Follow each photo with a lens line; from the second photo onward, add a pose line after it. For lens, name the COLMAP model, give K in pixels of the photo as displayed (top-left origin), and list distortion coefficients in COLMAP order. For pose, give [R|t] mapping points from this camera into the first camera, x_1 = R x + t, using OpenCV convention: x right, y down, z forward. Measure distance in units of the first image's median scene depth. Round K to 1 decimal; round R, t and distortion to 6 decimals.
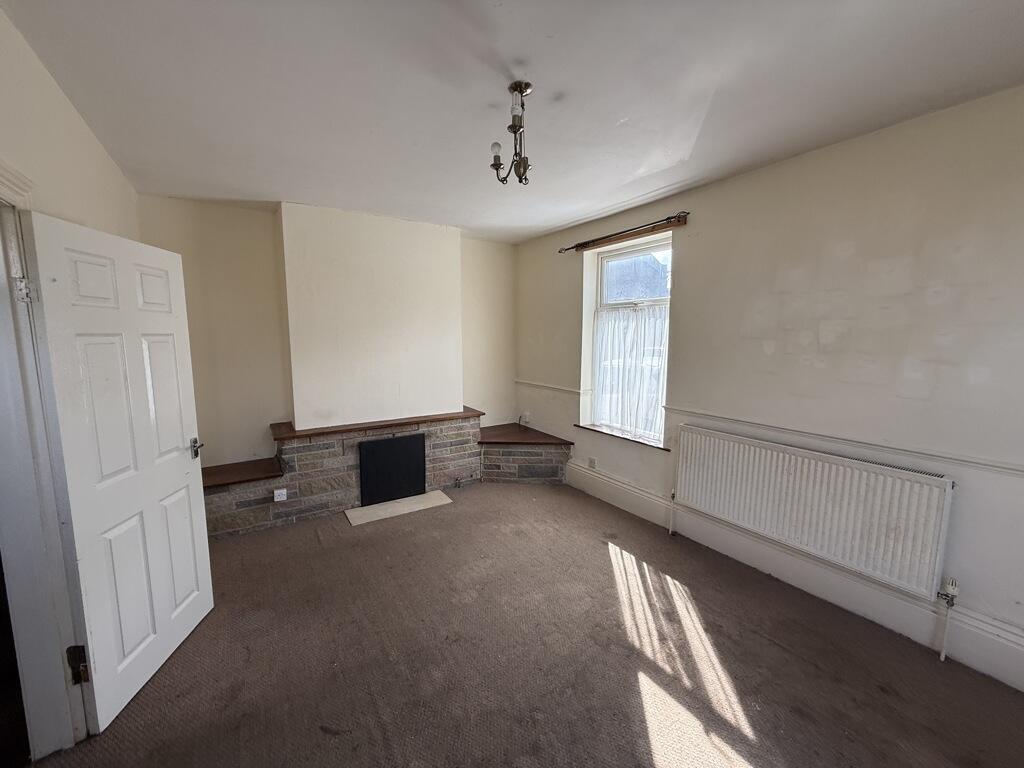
lens RADIAL K [[408.2, 0, 510.0], [0, 408.2, 384.9], [0, 0, 1]] dist [-0.000850, -0.000434]
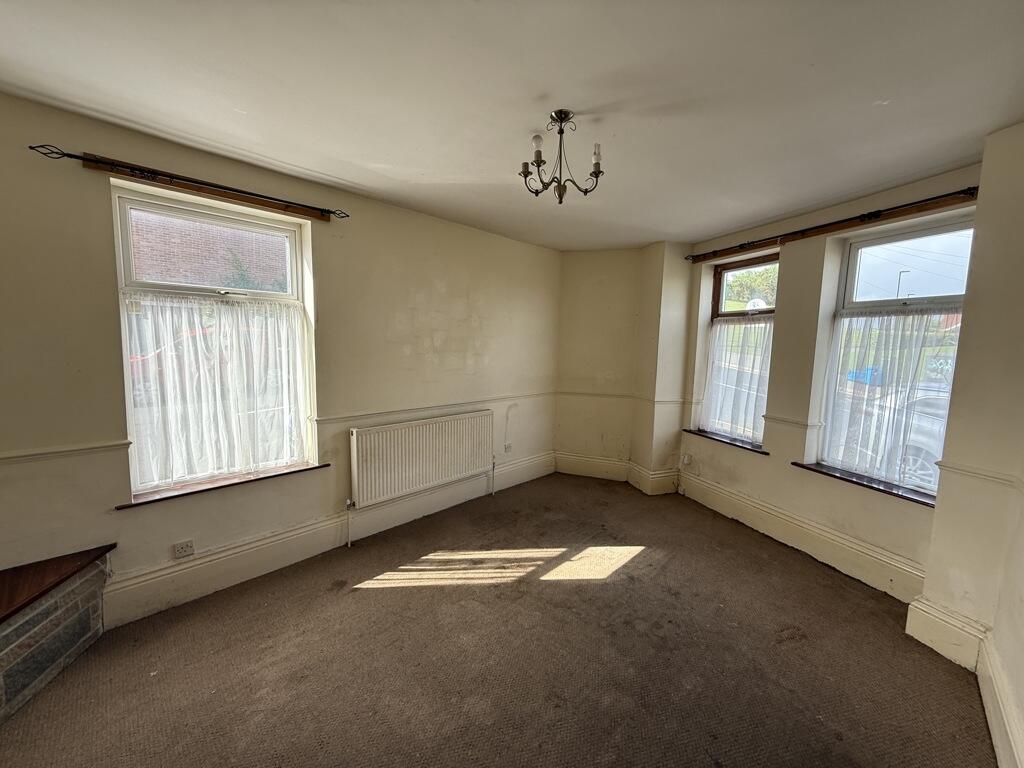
lens RADIAL K [[408.2, 0, 510.0], [0, 408.2, 384.9], [0, 0, 1]] dist [-0.000850, -0.000434]
pose [[-0.227078, -0.110885, 0.967543, -0.737208], [0.099041, 0.985717, 0.136212, -0.131126], [-0.968827, 0.126757, -0.212853, 1.008913]]
